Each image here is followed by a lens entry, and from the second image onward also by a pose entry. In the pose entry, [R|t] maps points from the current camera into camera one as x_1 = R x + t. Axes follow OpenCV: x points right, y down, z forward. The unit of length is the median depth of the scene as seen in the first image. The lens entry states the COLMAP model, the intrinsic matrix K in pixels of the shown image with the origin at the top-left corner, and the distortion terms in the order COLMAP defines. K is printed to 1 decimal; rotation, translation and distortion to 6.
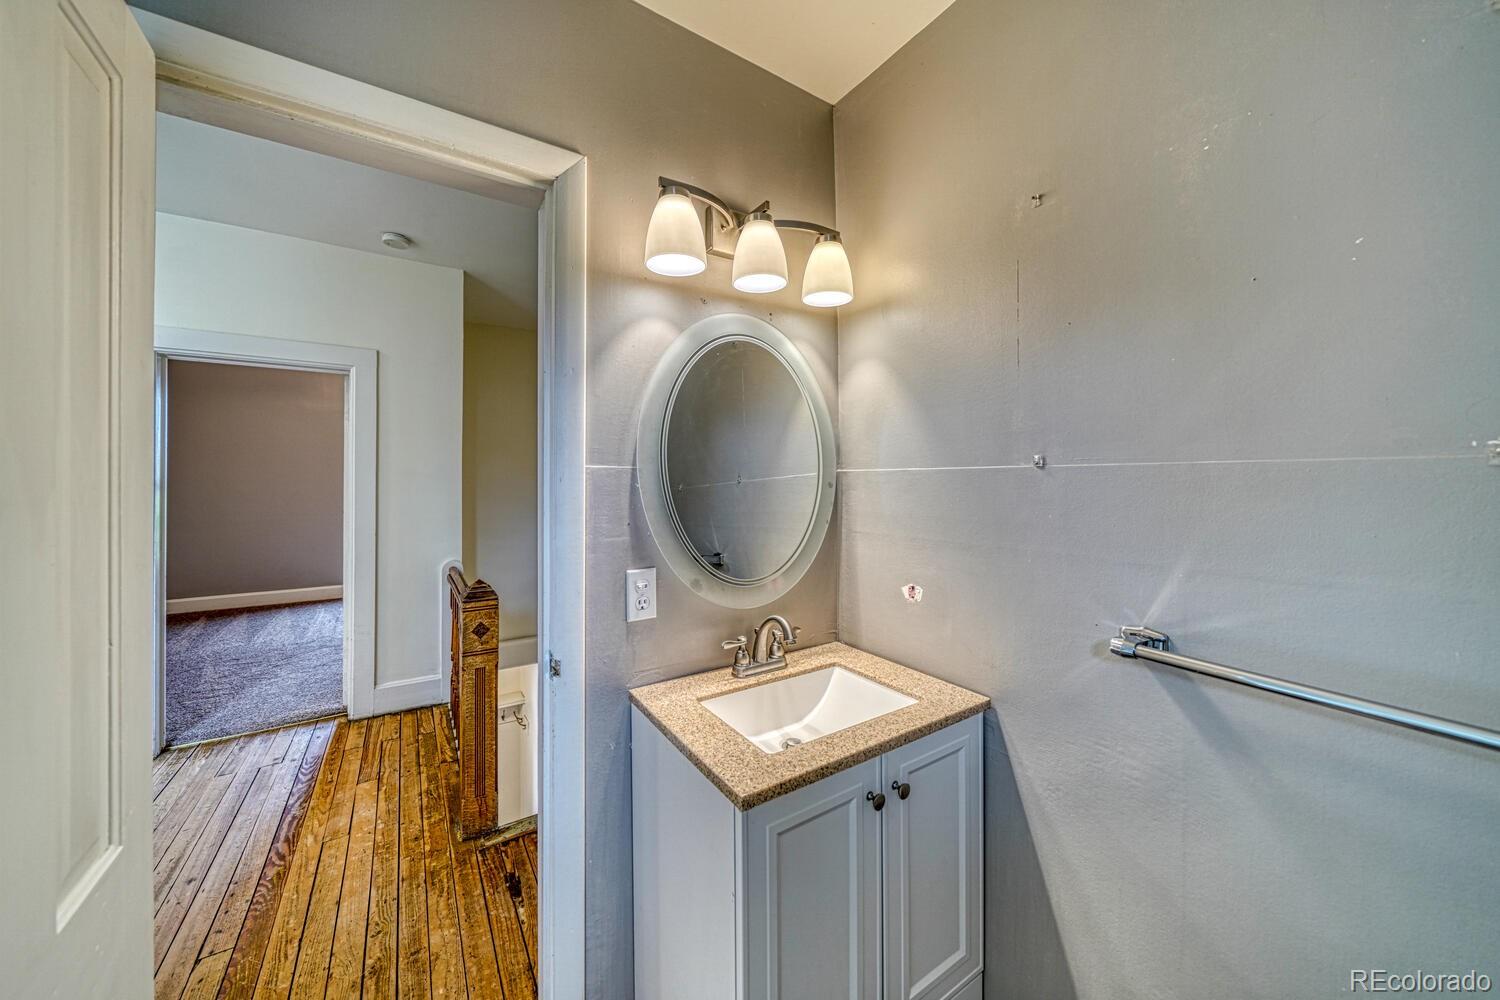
lens RADIAL K [[566.7, 0, 750.0], [0, 566.7, 500.0], [0, 0, 1]] dist [-0.000760, -0.000161]
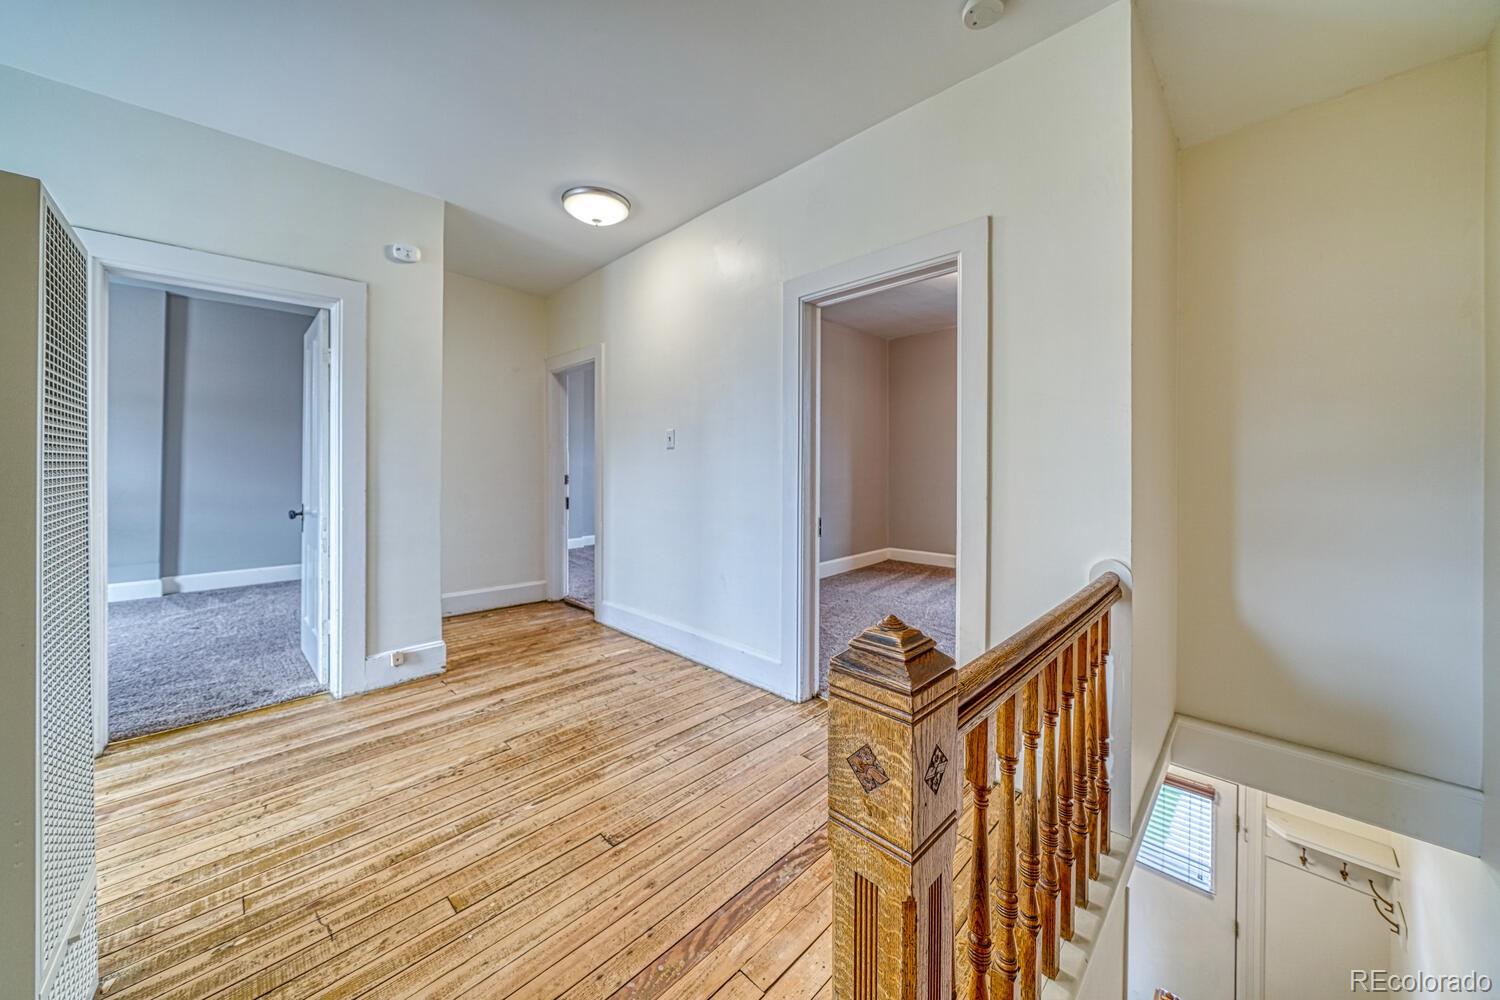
lens RADIAL K [[522.4, 0, 748.3], [0, 522.4, 463.0], [0, 0, 1]] dist [0.000464, 0.000049]
pose [[0.218616, -0.005788, -0.975794, -0.186238], [-0.041341, 0.999030, -0.015188, 0.056145], [0.974935, 0.043661, 0.218164, 0.851785]]
